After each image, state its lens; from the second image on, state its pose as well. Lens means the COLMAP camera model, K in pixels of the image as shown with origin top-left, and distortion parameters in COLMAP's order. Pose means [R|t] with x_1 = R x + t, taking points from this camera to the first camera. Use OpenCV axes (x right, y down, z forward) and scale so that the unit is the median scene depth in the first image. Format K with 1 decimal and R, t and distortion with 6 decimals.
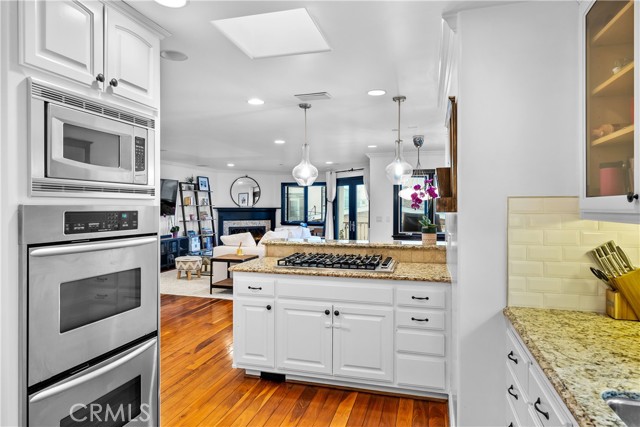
lens RADIAL K [[393.0, 0, 320.0], [0, 393.0, 213.5], [0, 0, 1]] dist [-0.001081, -0.000299]
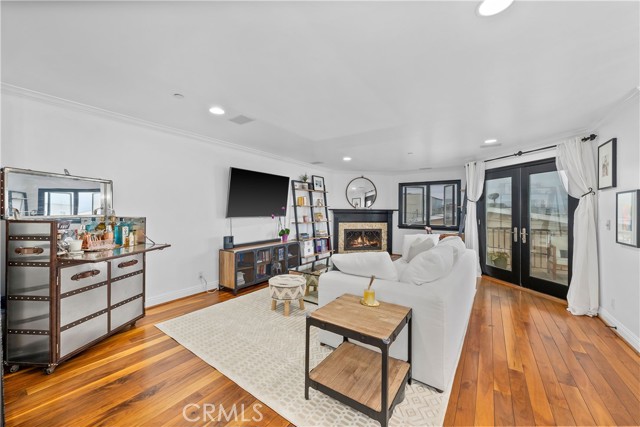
lens RADIAL K [[250.9, 0, 320.0], [0, 250.9, 213.5], [0, 0, 1]] dist [0.000115, 0.000018]
pose [[0.949178, 0.007530, -0.314651, -0.105583], [-0.010174, 0.999925, -0.006762, 0.000704], [0.314576, 0.009620, 0.949183, 0.440435]]
